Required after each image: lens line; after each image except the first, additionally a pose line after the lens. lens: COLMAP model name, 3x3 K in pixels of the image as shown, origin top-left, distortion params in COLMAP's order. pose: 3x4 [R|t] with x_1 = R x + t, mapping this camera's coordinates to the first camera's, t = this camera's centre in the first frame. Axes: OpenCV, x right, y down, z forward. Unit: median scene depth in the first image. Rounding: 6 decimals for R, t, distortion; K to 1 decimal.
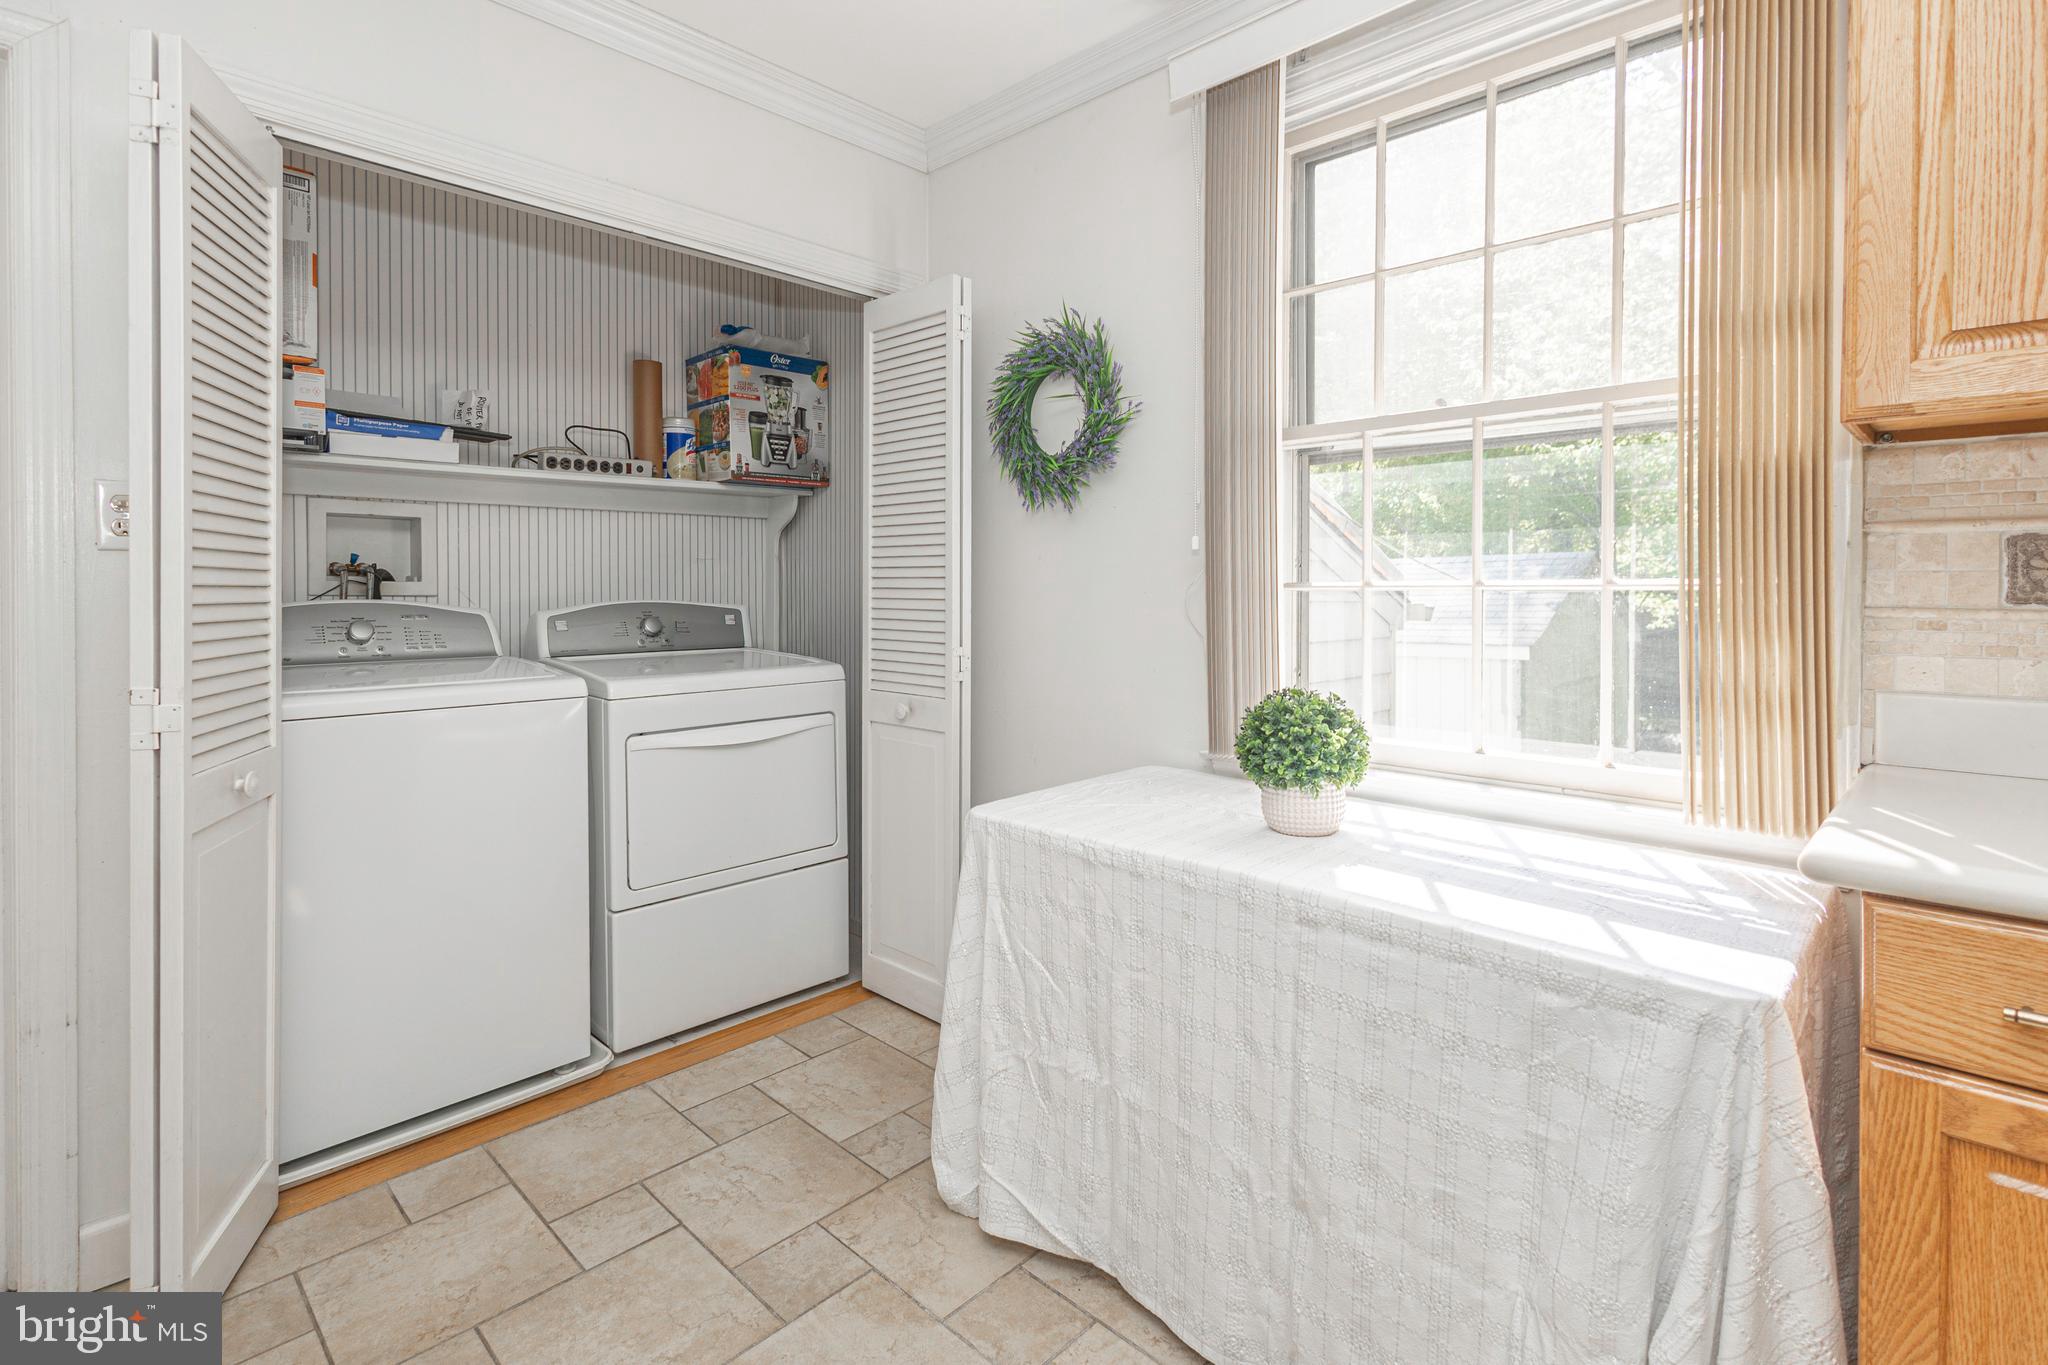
lens RADIAL K [[974.4, 0, 982.0], [0, 974.4, 599.4], [0, 0, 1]] dist [0.011196, -0.005446]
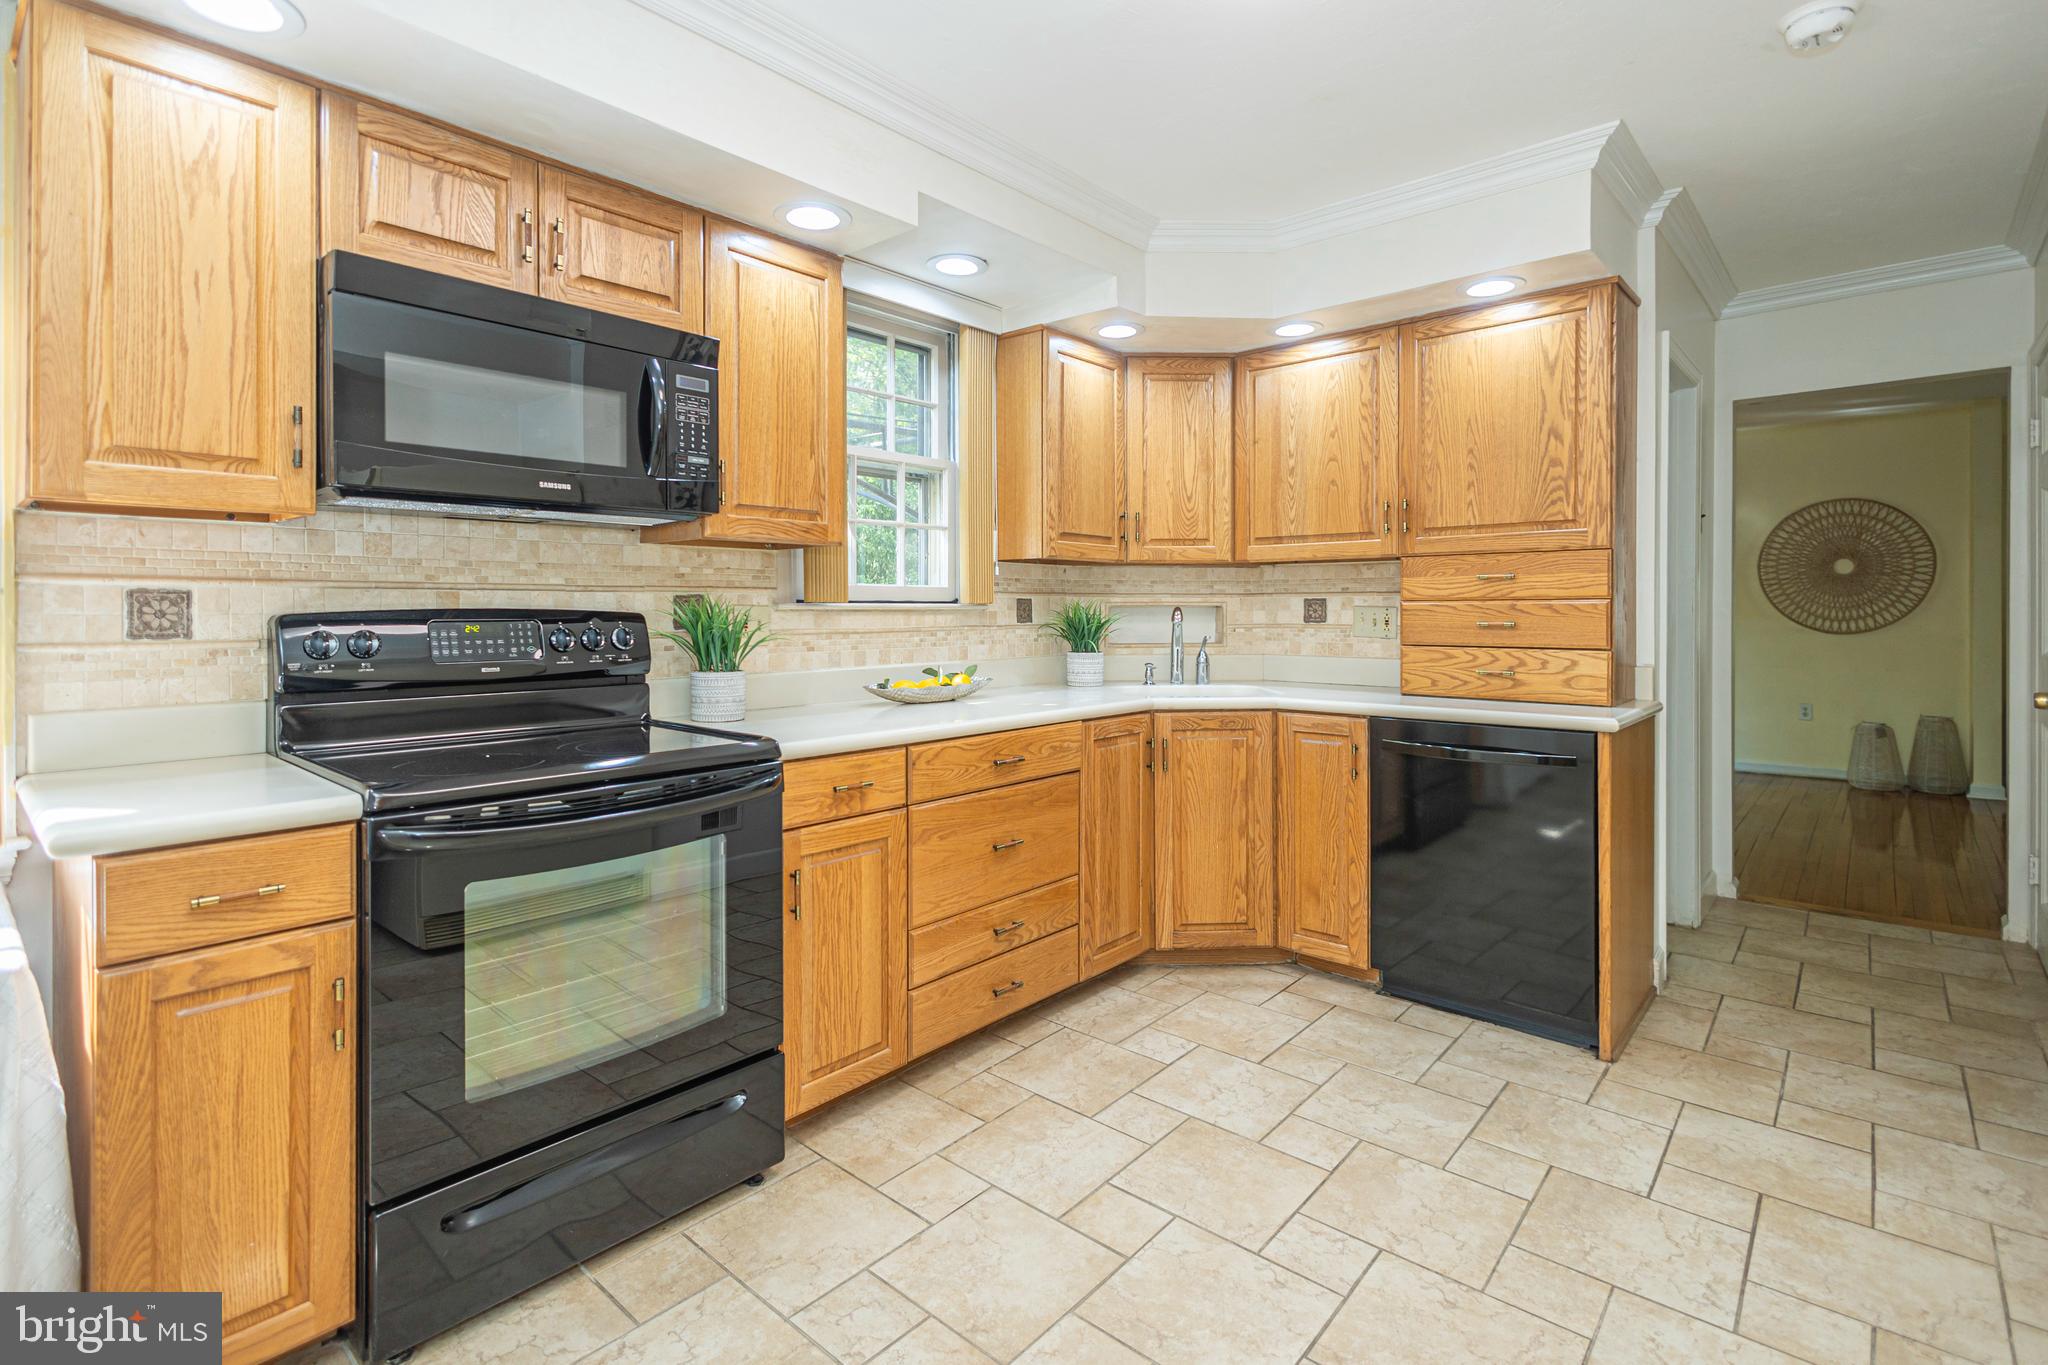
lens RADIAL K [[974.4, 0, 1006.7], [0, 974.4, 618.9], [0, 0, 1]] dist [0.011196, -0.005446]
pose [[-0.047043, -0.010849, 0.998834, -0.255711], [0.010303, 0.999883, 0.011345, -0.018472], [-0.998840, 0.010825, -0.046926, -0.107237]]
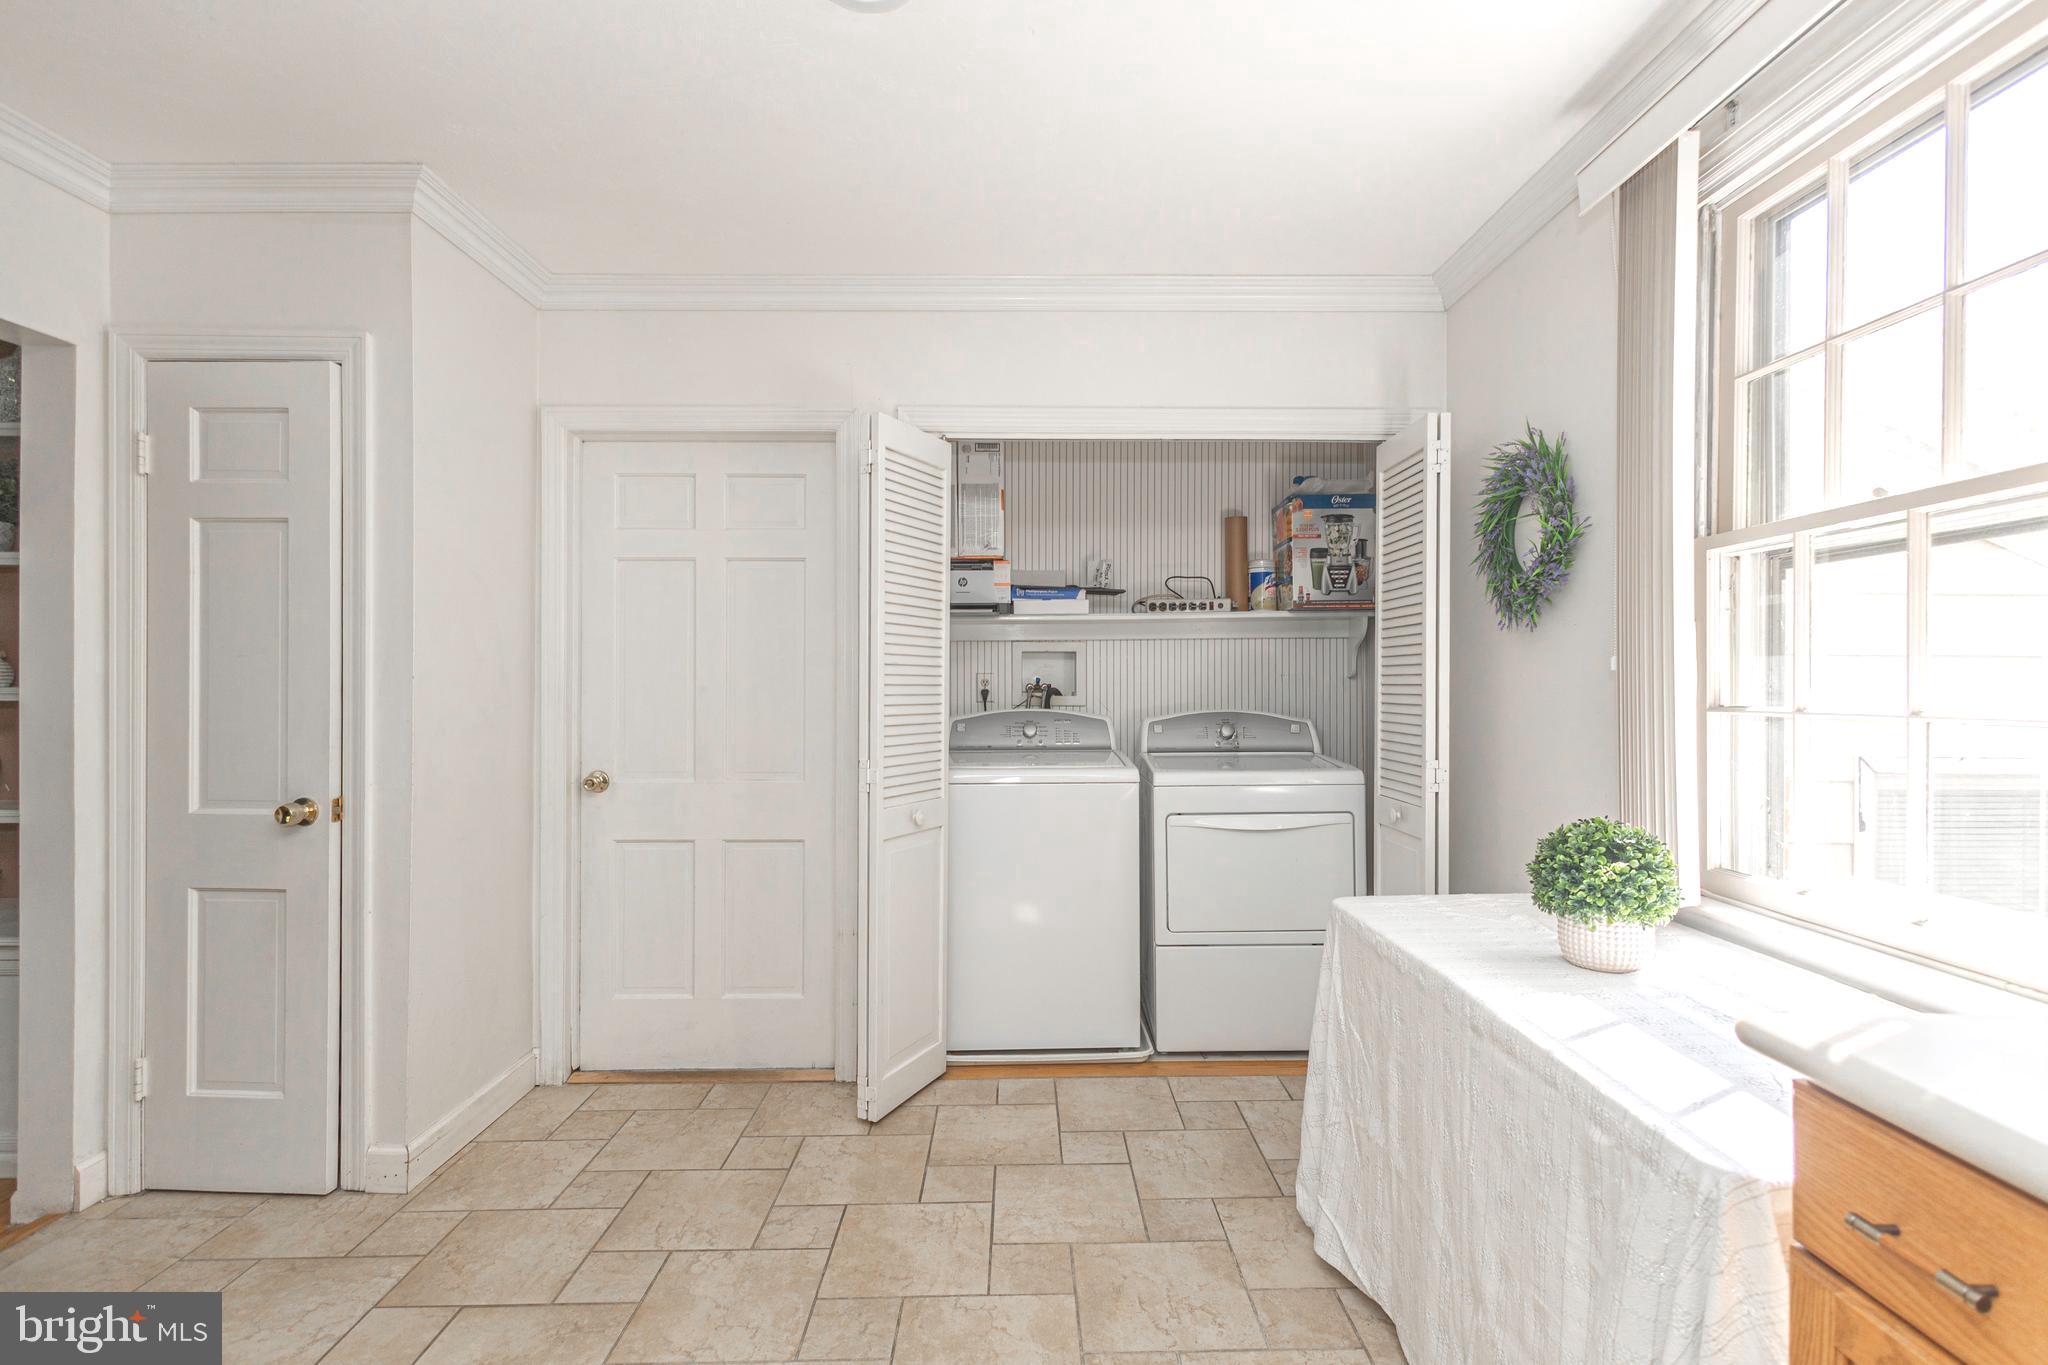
lens RADIAL K [[974.4, 0, 1036.7], [0, 974.4, 686.0], [0, 0, 1]] dist [0.011196, -0.005446]
pose [[0.711323, -0.003061, -0.702859, 0.533142], [-0.003869, 0.999958, -0.008270, -0.028318], [0.702855, 0.008602, 0.711281, -0.083183]]
